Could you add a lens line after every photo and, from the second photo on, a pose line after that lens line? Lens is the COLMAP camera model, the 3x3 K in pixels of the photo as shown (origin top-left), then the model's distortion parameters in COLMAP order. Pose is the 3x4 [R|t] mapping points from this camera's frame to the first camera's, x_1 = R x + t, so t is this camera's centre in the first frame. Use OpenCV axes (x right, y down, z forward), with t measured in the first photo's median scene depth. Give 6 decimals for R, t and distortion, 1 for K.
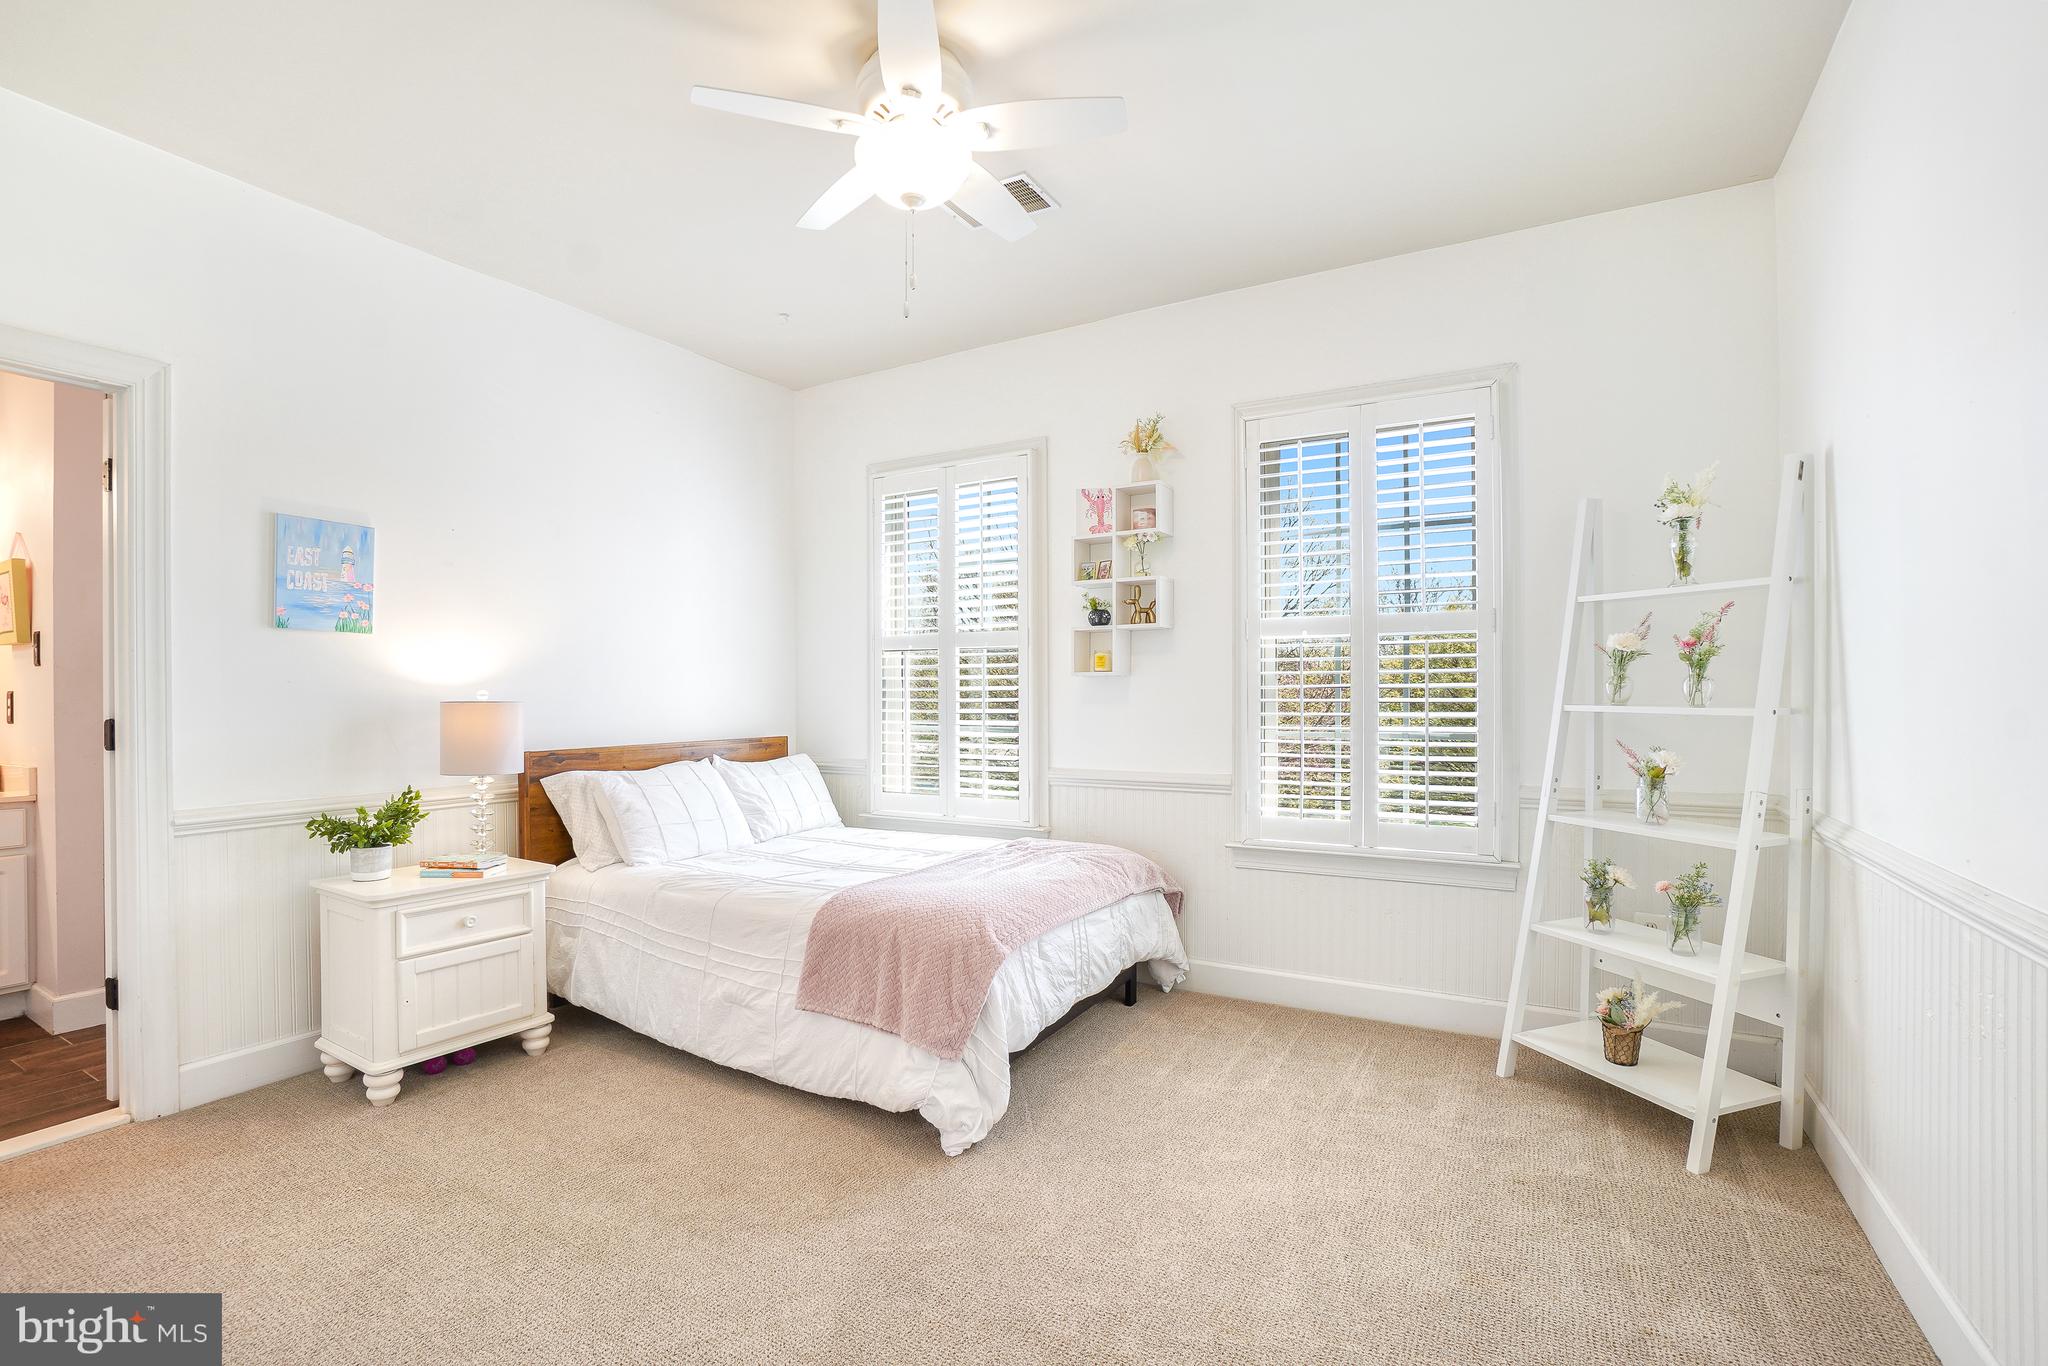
lens RADIAL K [[922.1, 0, 1024.7], [0, 922.1, 696.1], [0, 0, 1]] dist [-0.003818, -0.000403]
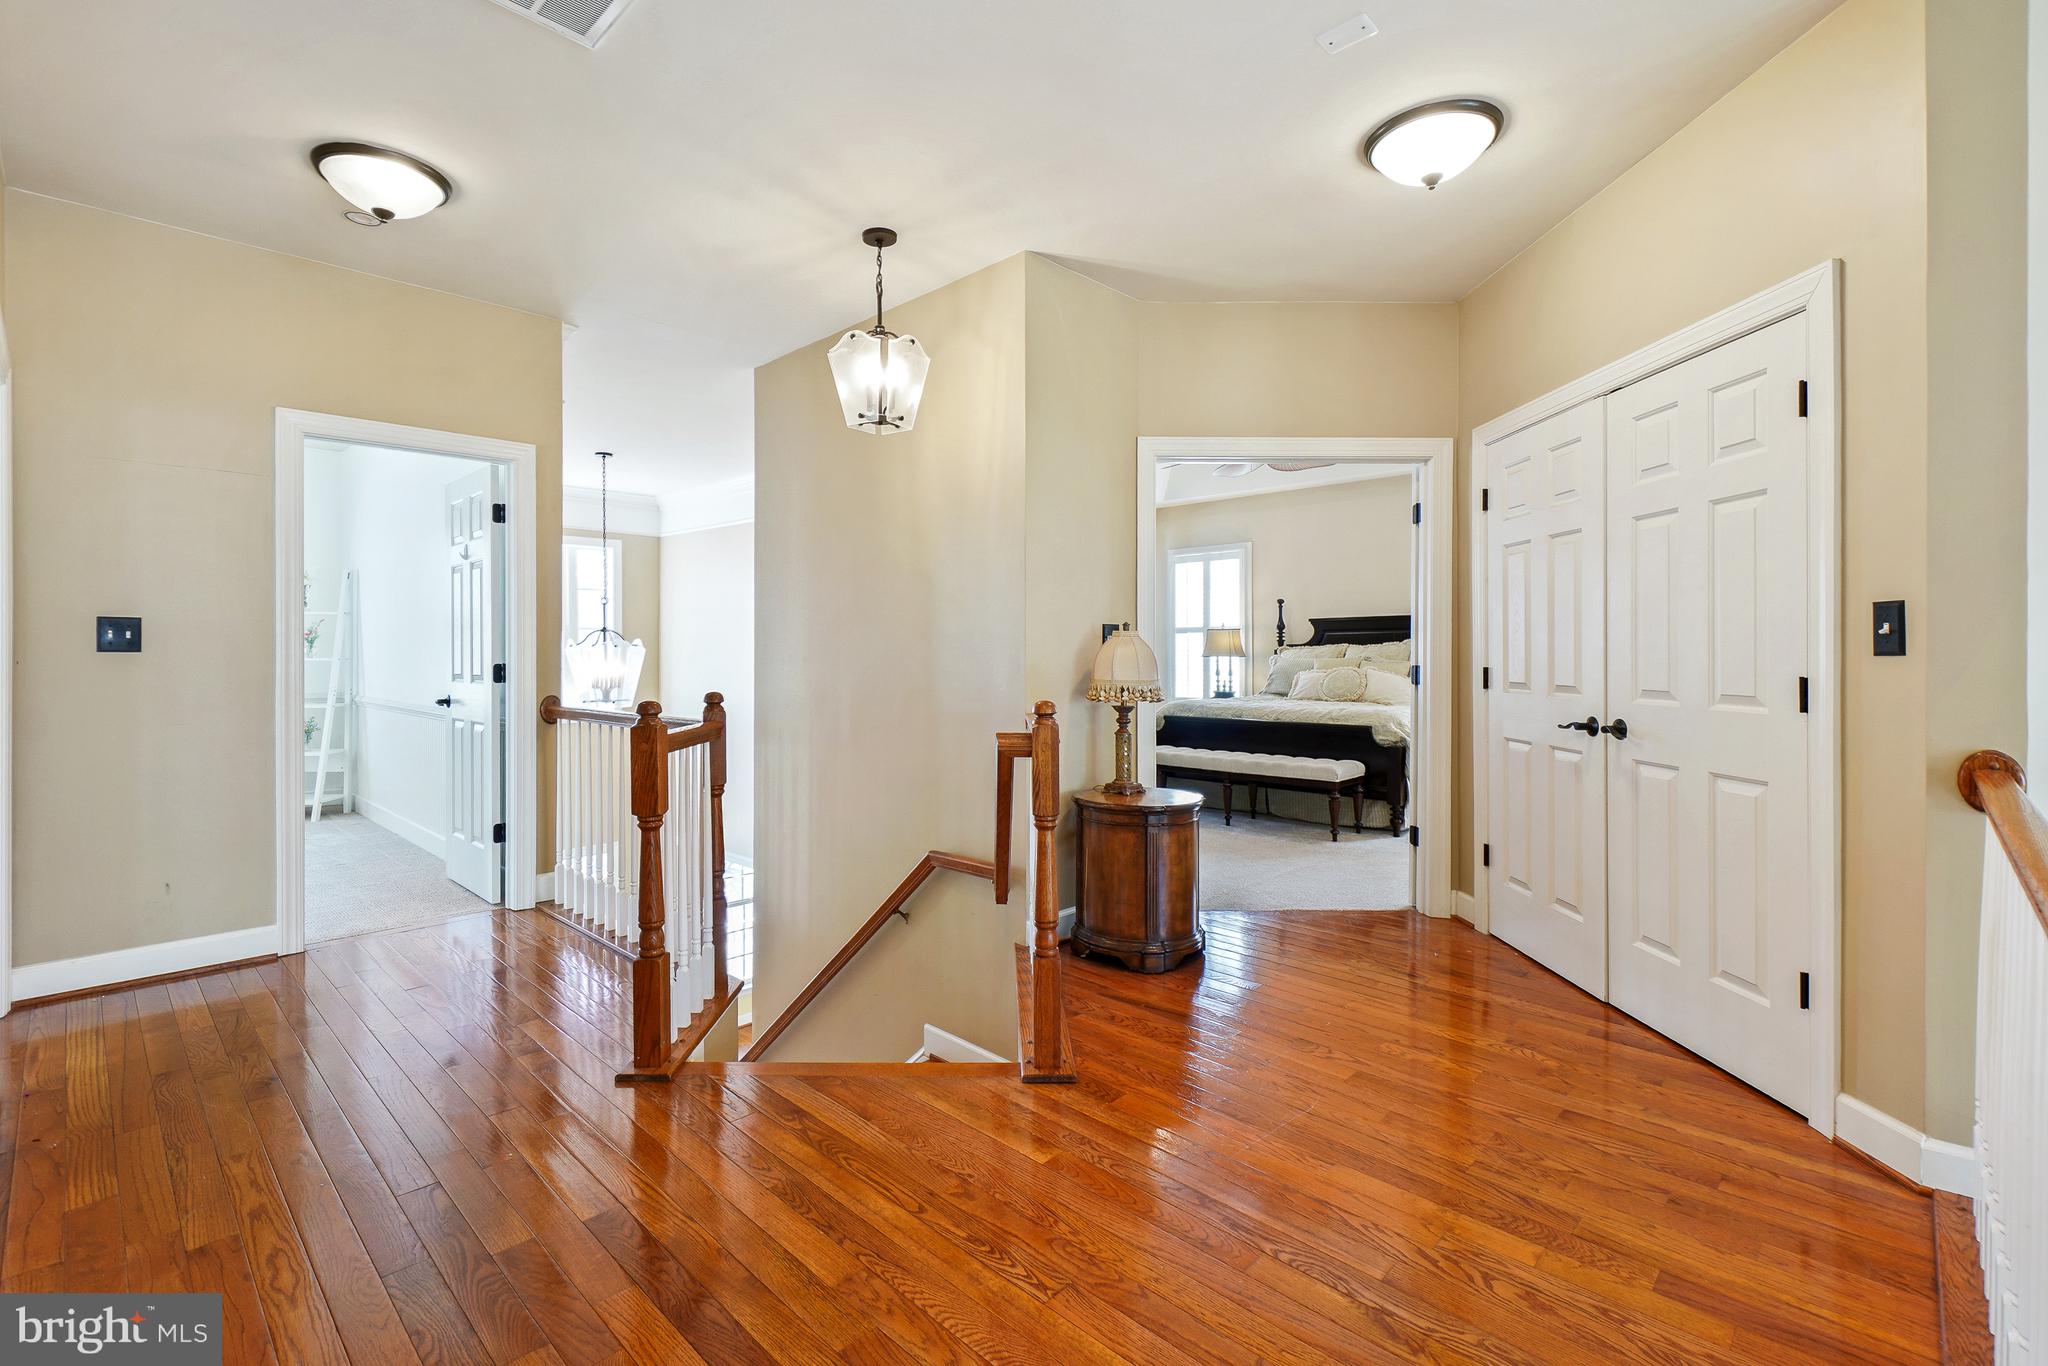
lens RADIAL K [[922.1, 0, 1070.8], [0, 922.1, 661.7], [0, 0, 1]] dist [-0.003818, -0.000403]
pose [[0.211976, -0.006165, 0.977255, -1.433677], [0.002351, 0.999980, 0.005799, 0.010767], [-0.977272, 0.001068, 0.211987, -1.750651]]
